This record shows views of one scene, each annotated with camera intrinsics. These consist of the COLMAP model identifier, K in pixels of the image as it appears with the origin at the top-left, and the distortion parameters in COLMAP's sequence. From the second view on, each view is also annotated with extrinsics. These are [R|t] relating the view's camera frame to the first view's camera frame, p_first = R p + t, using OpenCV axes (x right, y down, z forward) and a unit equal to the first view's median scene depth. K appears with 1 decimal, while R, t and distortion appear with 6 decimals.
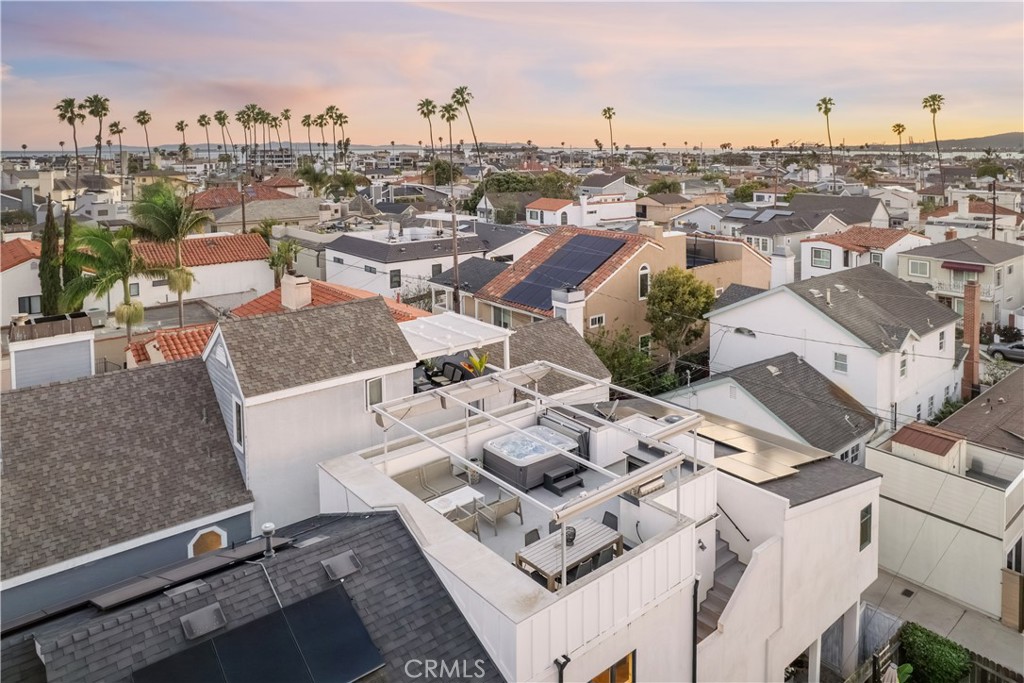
lens RADIAL K [[663.7, 0, 541.8], [0, 663.7, 203.8], [0, 0, 1]] dist [-0.032672, 0.000738]
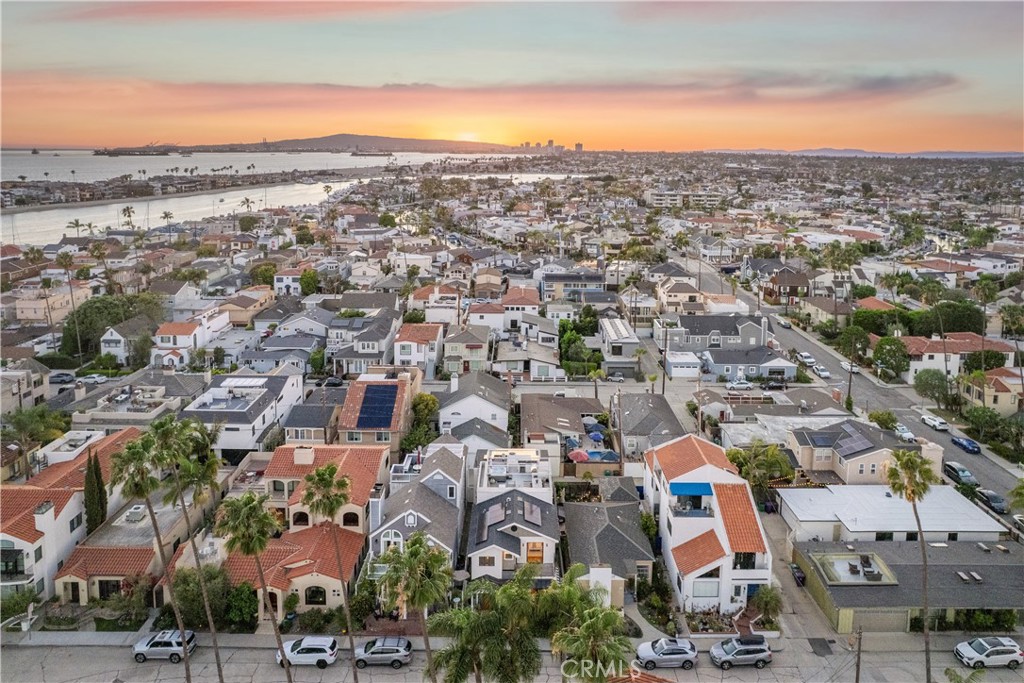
lens RADIAL K [[672.3, 0, 504.4], [0, 672.3, 339.9], [0, 0, 1]] dist [-0.053562, 0.033811]
pose [[0.654004, -0.194660, 0.731017, -0.628829], [0.039403, 0.973780, 0.224053, -0.292590], [-0.755464, -0.117728, 0.644526, -0.339422]]
